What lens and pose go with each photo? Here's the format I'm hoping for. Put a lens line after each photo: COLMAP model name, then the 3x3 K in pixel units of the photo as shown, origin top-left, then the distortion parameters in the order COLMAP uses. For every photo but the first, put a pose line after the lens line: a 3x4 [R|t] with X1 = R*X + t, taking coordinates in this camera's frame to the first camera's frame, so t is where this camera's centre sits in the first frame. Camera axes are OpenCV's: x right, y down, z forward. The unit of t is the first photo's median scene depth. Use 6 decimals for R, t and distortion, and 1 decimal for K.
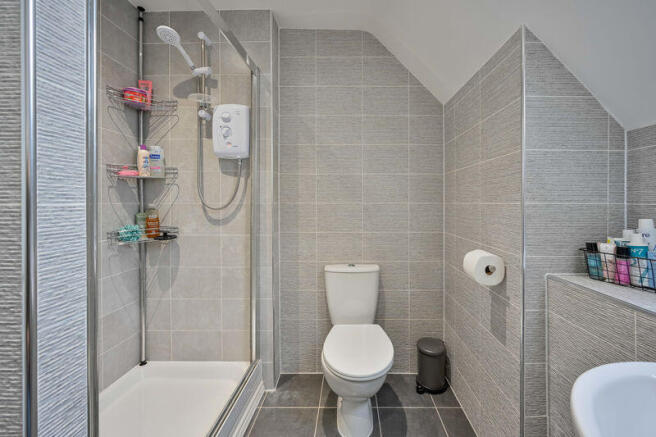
lens RADIAL K [[271.3, 0, 327.9], [0, 271.3, 213.3], [0, 0, 1]] dist [0.007920, 0.000034]
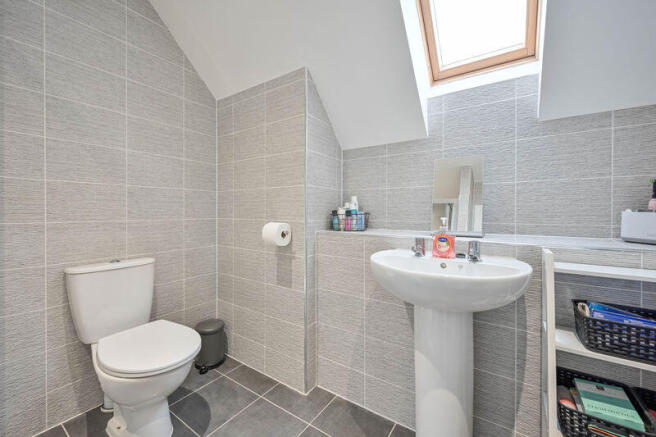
lens RADIAL K [[271.3, 0, 326.2], [0, 271.3, 217.0], [0, 0, 1]] dist [0.007920, 0.000034]
pose [[0.563394, -0.013605, 0.826076, -0.366240], [0.012955, 0.999887, 0.007633, 0.101751], [-0.826087, 0.006401, 0.563507, 0.053365]]
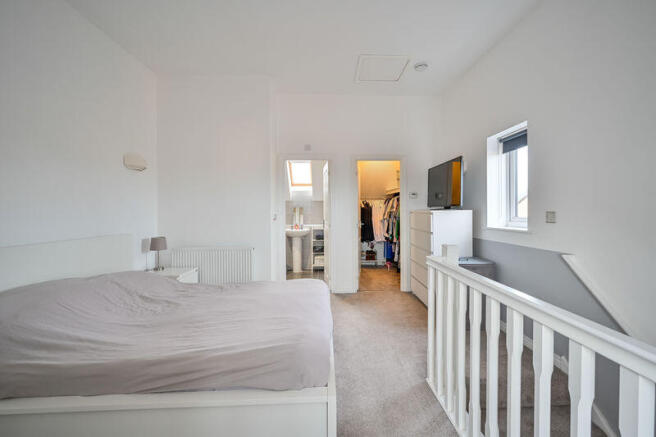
lens RADIAL K [[271.3, 0, 329.2], [0, 271.3, 216.6], [0, 0, 1]] dist [0.007920, 0.000034]
pose [[-0.019382, -0.024704, 0.999507, -2.832285], [0.013049, 0.999603, 0.024959, -0.014544], [-0.999727, 0.013526, -0.019052, -0.136382]]
